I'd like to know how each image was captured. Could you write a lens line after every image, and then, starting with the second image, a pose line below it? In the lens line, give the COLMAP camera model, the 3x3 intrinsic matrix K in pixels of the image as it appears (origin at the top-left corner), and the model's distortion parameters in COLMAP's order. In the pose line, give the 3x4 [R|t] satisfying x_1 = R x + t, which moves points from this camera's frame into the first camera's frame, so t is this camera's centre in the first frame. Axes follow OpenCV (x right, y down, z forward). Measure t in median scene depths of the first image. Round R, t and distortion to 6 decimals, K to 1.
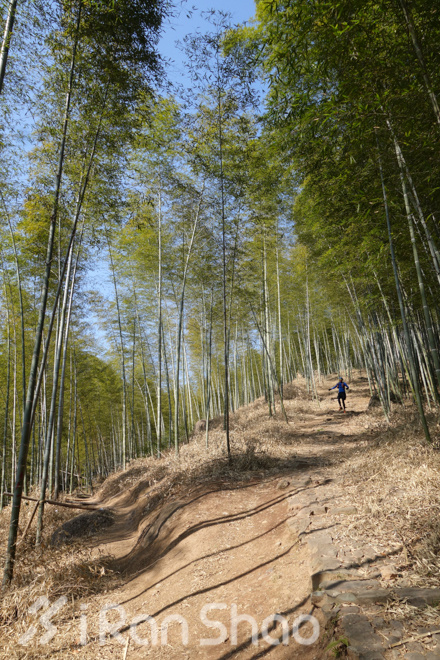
lens RADIAL K [[552.6, 0, 220.0], [0, 552.6, 330.0], [0, 0, 1]] dist [-0.002760, -0.001158]
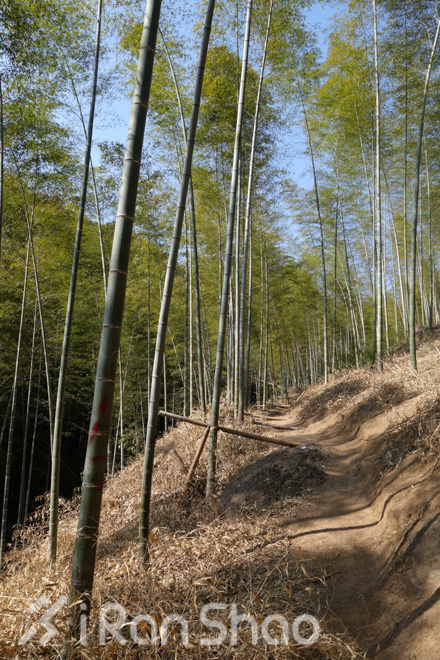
lens RADIAL K [[552.6, 0, 220.0], [0, 552.6, 330.0], [0, 0, 1]] dist [-0.002760, -0.001158]
pose [[0.940996, 0.019688, -0.337845, -0.054527], [0.034361, 0.987589, 0.153257, 0.054025], [0.336670, -0.155823, 0.928640, 0.235062]]
